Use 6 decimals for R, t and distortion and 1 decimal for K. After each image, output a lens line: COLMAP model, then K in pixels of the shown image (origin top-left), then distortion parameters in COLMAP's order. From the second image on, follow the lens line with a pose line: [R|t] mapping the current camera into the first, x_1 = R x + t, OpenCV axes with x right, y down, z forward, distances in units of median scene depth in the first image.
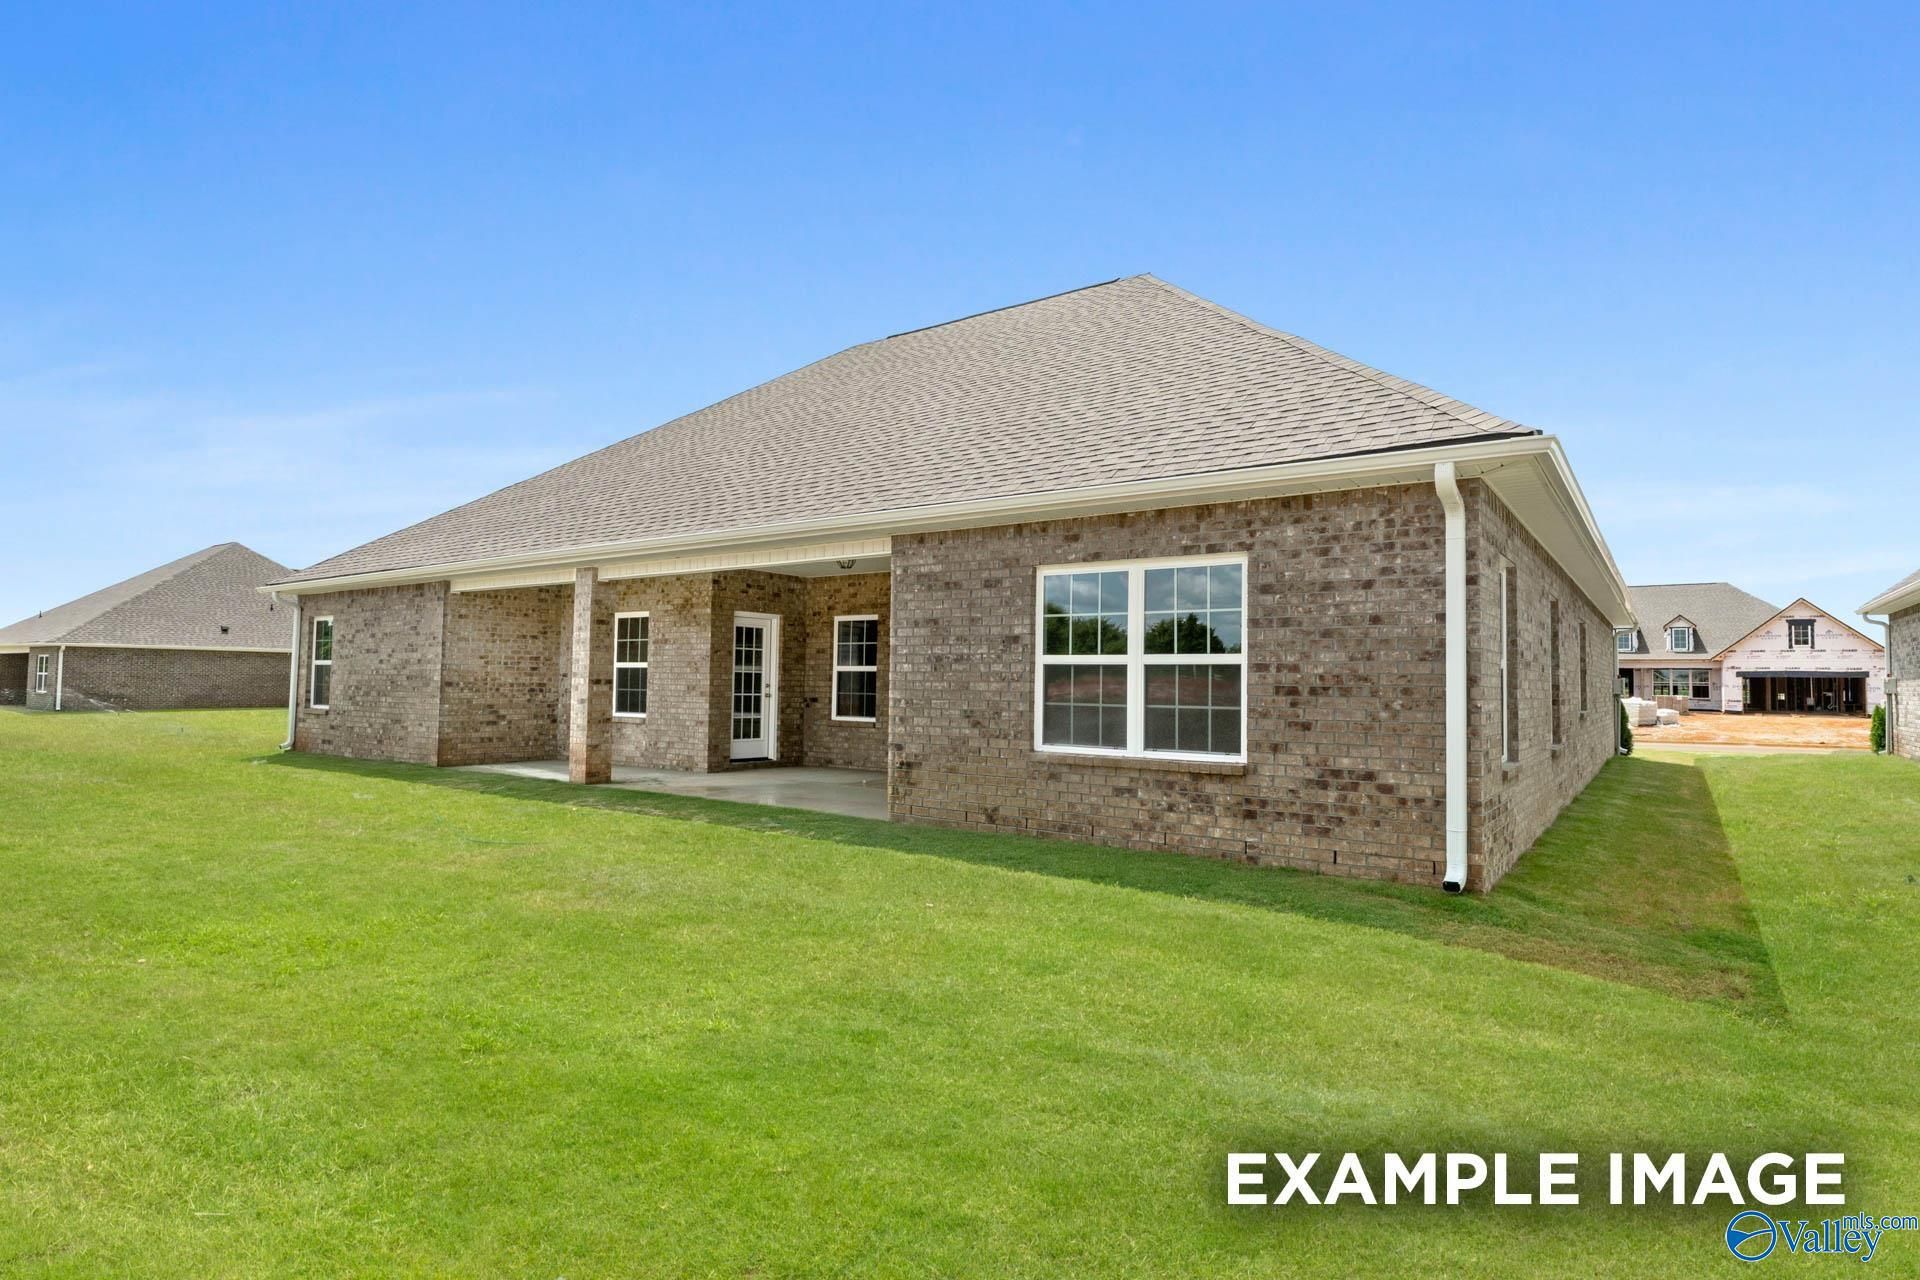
lens RADIAL K [[994.0, 0, 960.3], [0, 994.0, 658.3], [0, 0, 1]] dist [-0.004843, -0.000263]
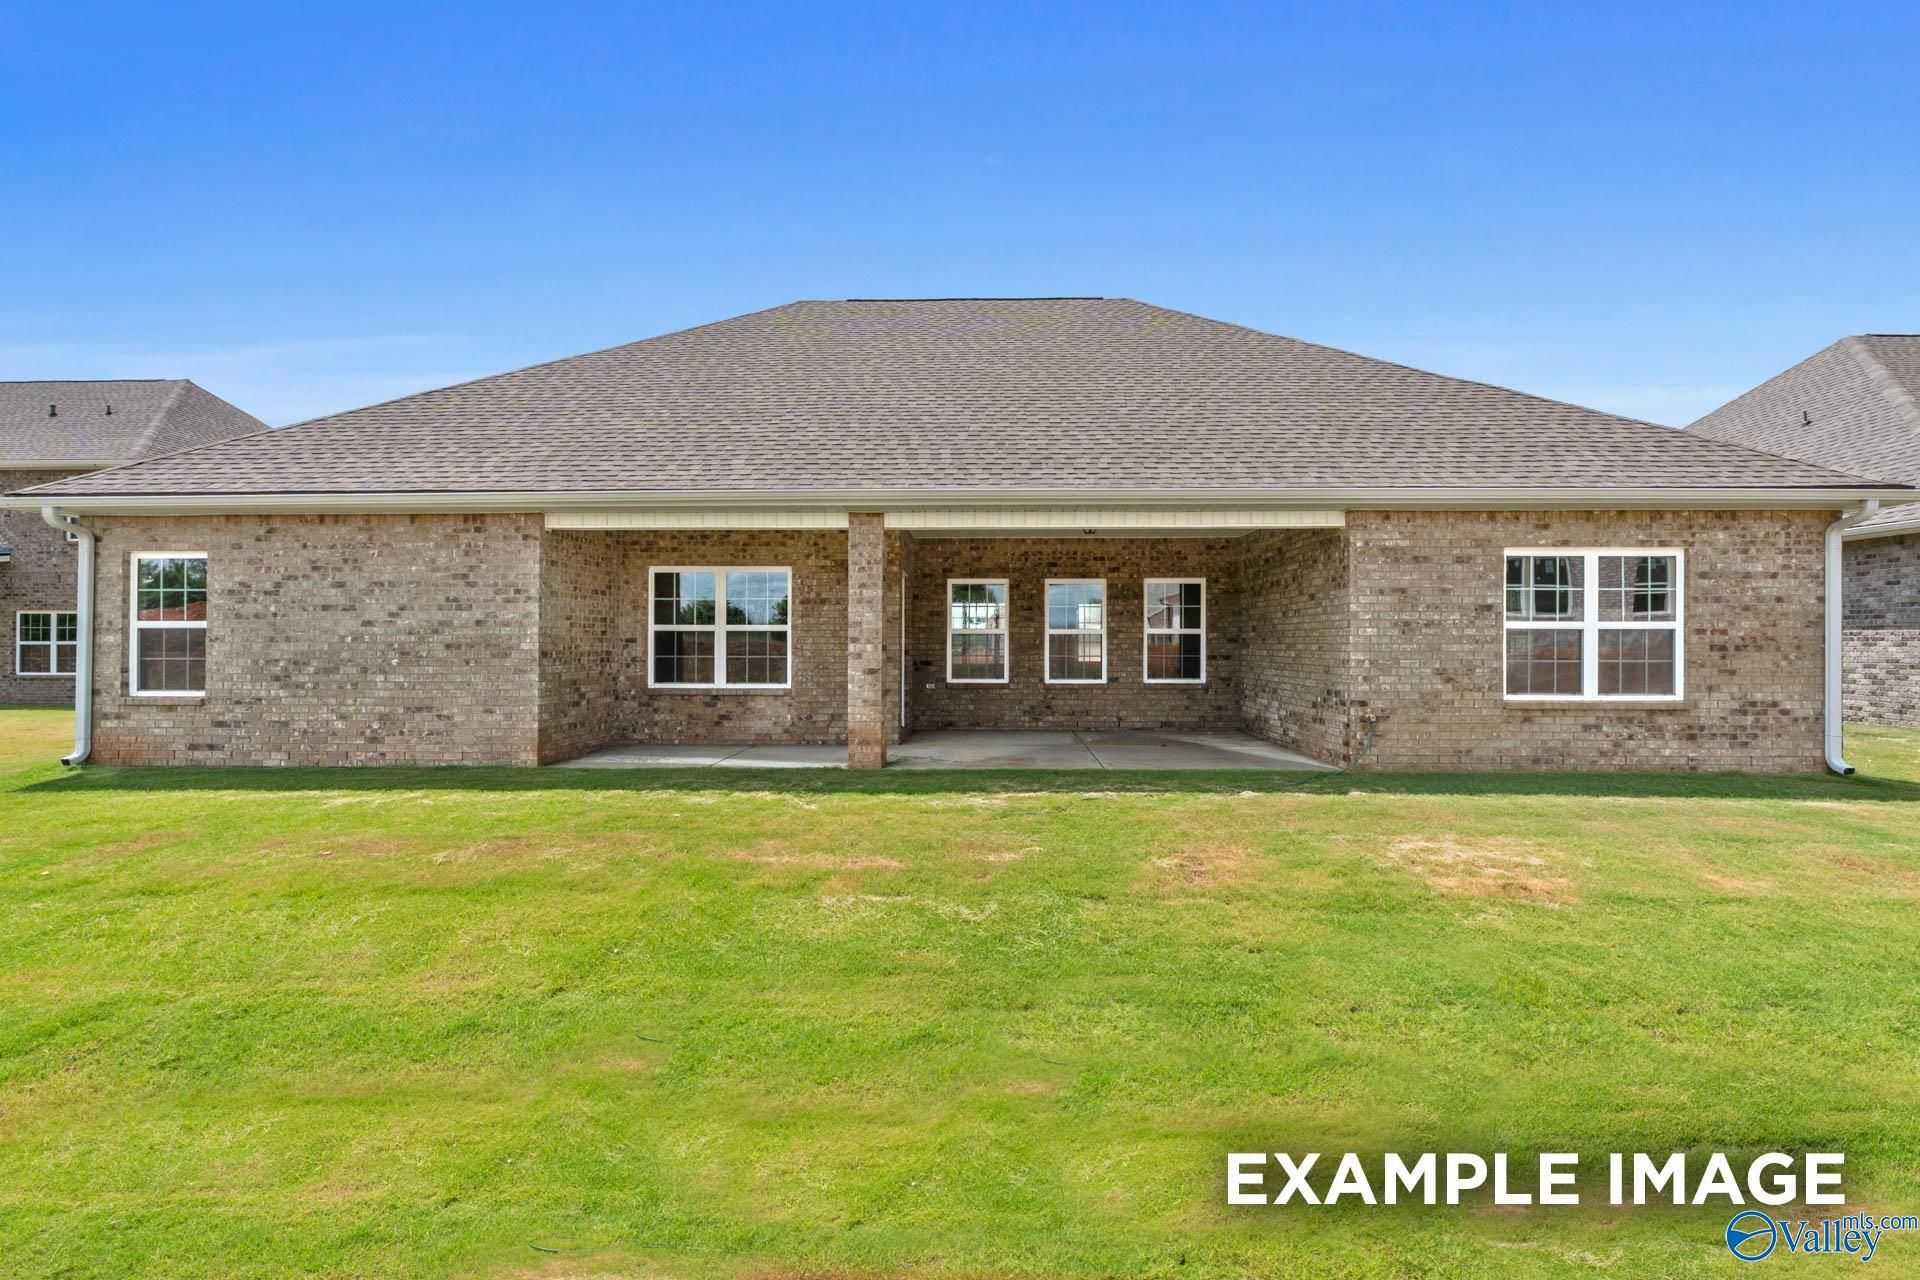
lens RADIAL K [[814.1, 0, 969.3], [0, 814.1, 656.2], [0, 0, 1]] dist [-0.006890, -0.000257]
pose [[0.822491, -0.020238, 0.568418, -1.054875], [-0.004996, 0.999071, 0.042800, 0.000321], [-0.568756, -0.038043, 0.821626, 0.574563]]
